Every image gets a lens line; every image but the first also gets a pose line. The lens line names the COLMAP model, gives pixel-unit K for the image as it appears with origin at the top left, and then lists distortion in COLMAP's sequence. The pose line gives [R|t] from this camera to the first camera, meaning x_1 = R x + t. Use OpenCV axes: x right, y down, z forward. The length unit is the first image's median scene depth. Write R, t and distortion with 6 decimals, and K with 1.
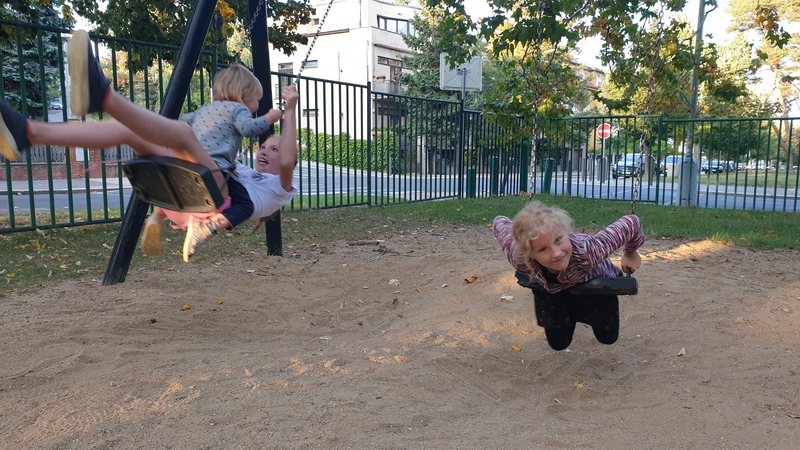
lens RADIAL K [[616.8, 0, 397.5], [0, 616.8, 229.8], [0, 0, 1]] dist [-0.000838, 0.002355]
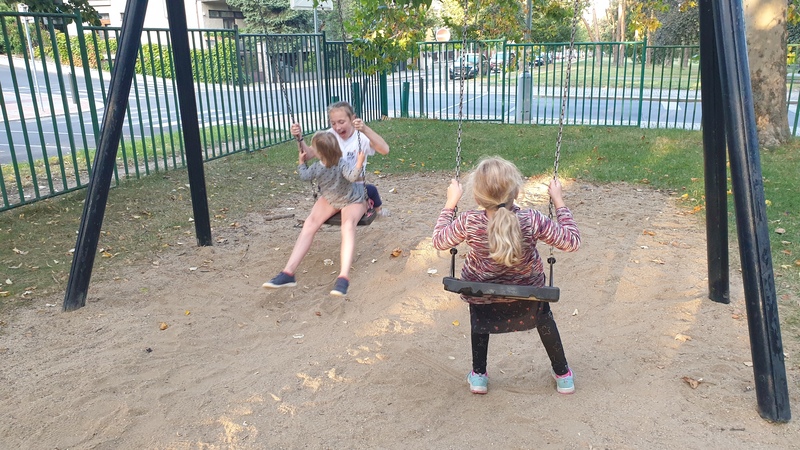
lens RADIAL K [[618.3, 0, 400.0], [0, 618.3, 225.0], [0, 0, 1]] dist [-0.004345, 0.004505]
pose [[0.961173, -0.109824, 0.253150, -0.093596], [0.064834, 0.981587, 0.179675, -0.104747], [-0.268222, -0.156286, 0.950596, -0.062076]]
